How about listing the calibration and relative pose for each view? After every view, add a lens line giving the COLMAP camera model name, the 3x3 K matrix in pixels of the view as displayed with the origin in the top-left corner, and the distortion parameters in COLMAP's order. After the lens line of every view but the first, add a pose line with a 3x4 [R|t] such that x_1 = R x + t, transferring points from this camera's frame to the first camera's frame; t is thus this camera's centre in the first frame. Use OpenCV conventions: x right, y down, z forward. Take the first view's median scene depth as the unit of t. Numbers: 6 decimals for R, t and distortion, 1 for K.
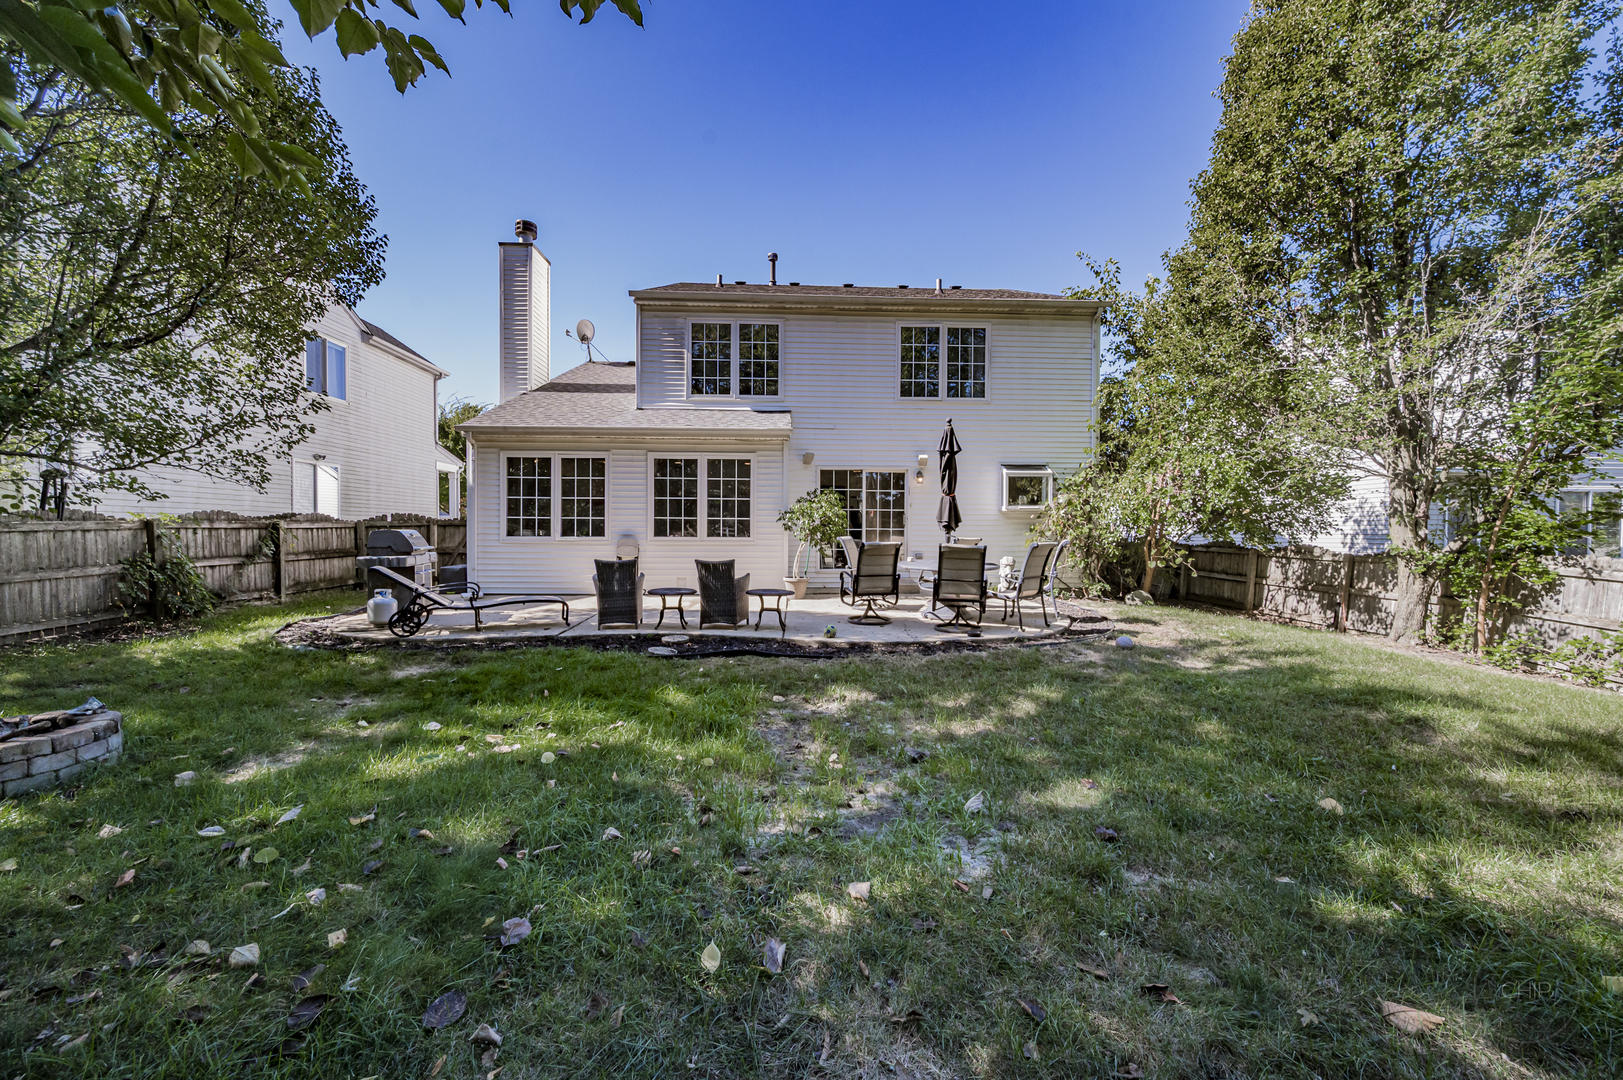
lens RADIAL K [[644.7, 0, 813.9], [0, 644.7, 541.6], [0, 0, 1]] dist [0.000190, 0.000641]
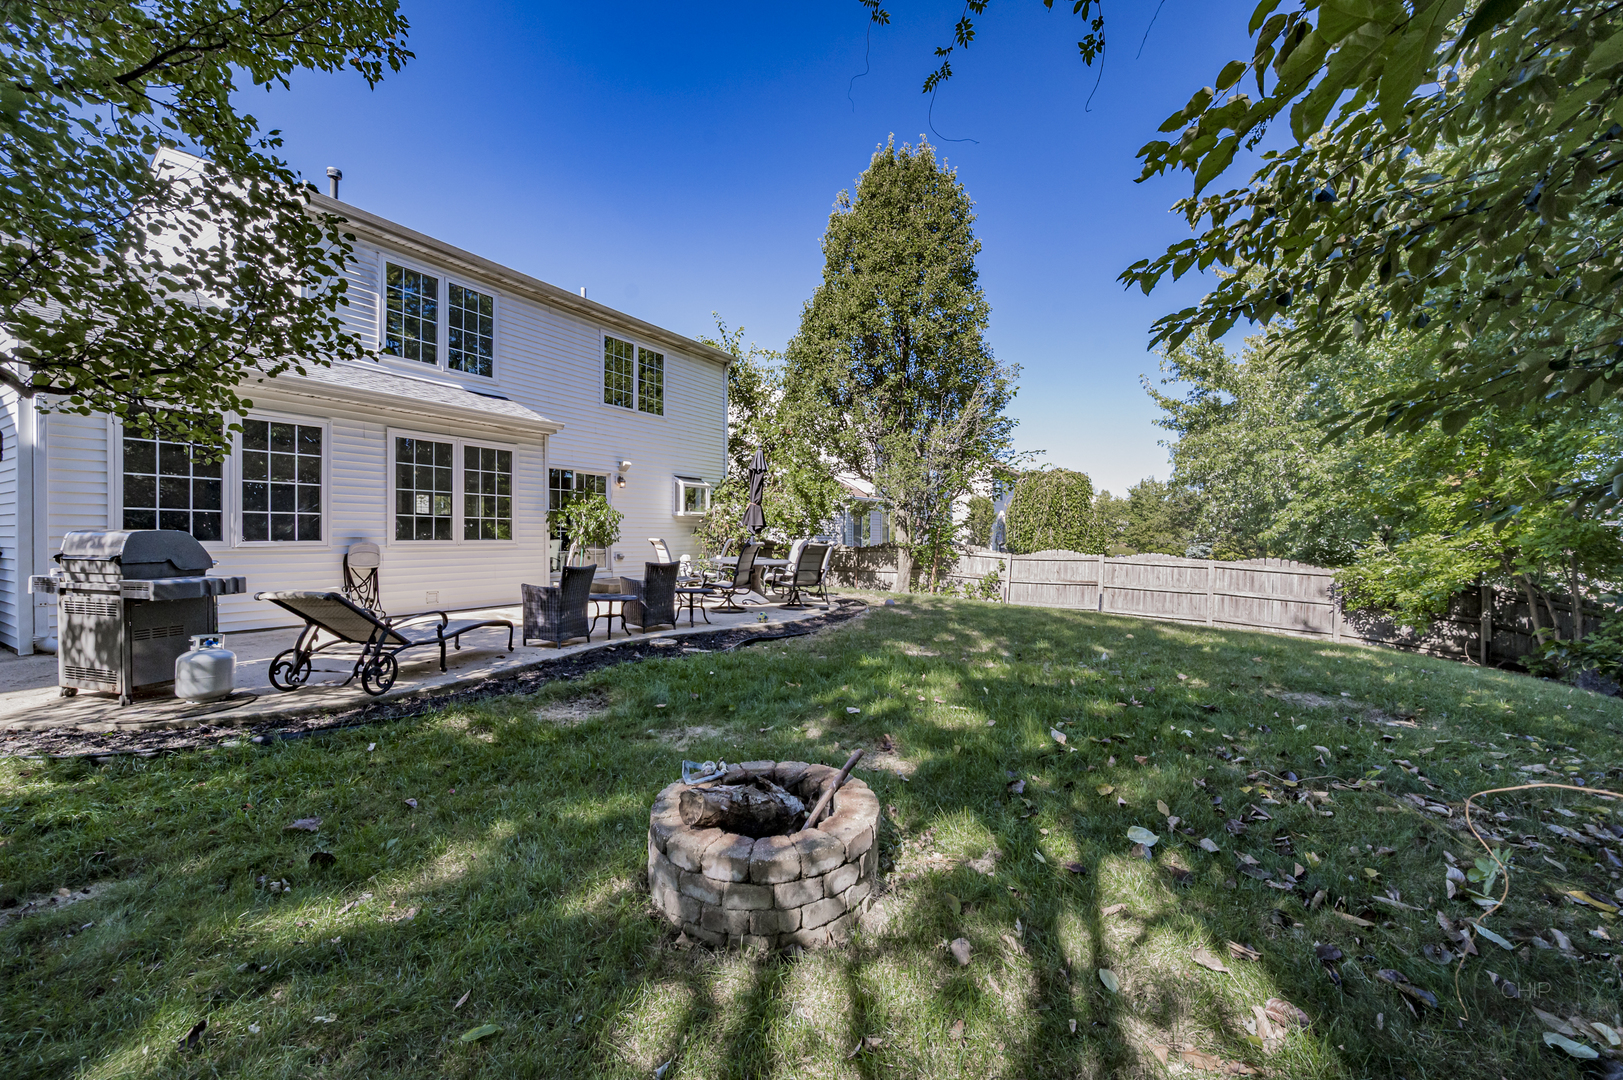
lens RADIAL K [[644.7, 0, 823.7], [0, 644.7, 537.6], [0, 0, 1]] dist [0.000190, 0.000641]
pose [[0.539842, -0.004247, 0.841756, -0.561506], [0.007714, 0.999970, 0.000098, -0.005853], [-0.841731, 0.006441, 0.539858, 0.150438]]
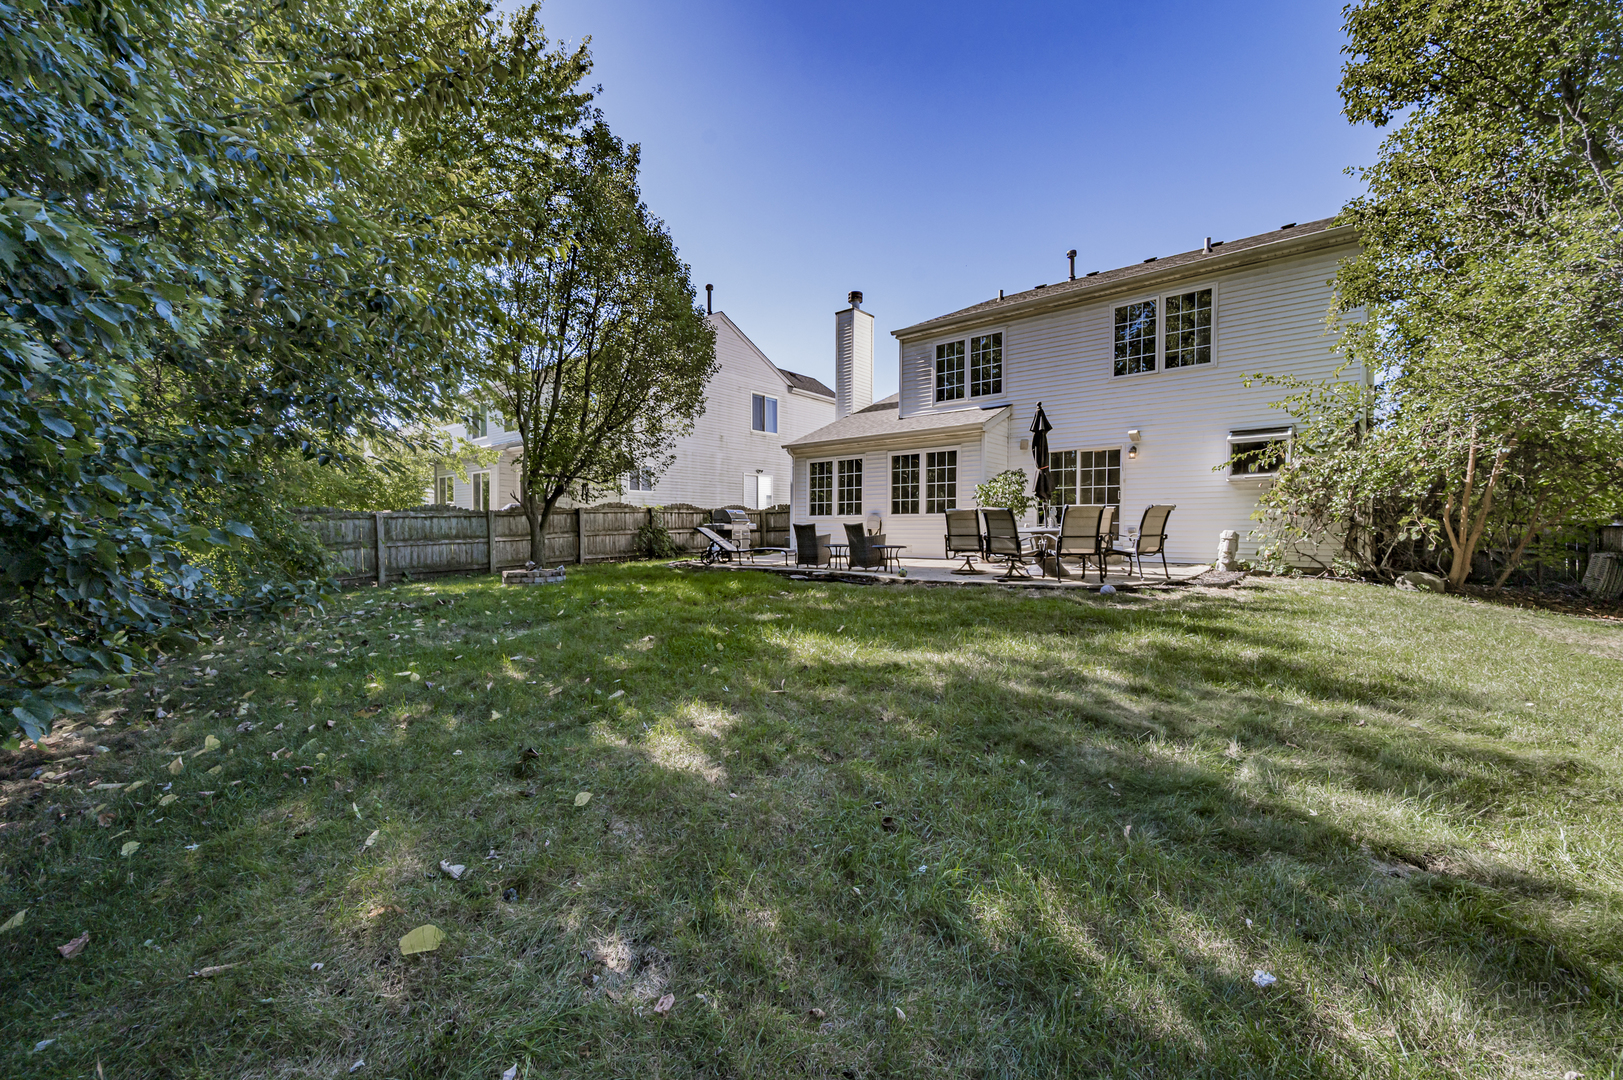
lens RADIAL K [[644.7, 0, 810.8], [0, 644.7, 534.4], [0, 0, 1]] dist [0.000190, 0.000641]
pose [[0.734154, 0.002335, -0.678979, 0.492655], [-0.007164, 0.999965, -0.004308, 0.037902], [0.678945, 0.008027, 0.734145, -0.090995]]
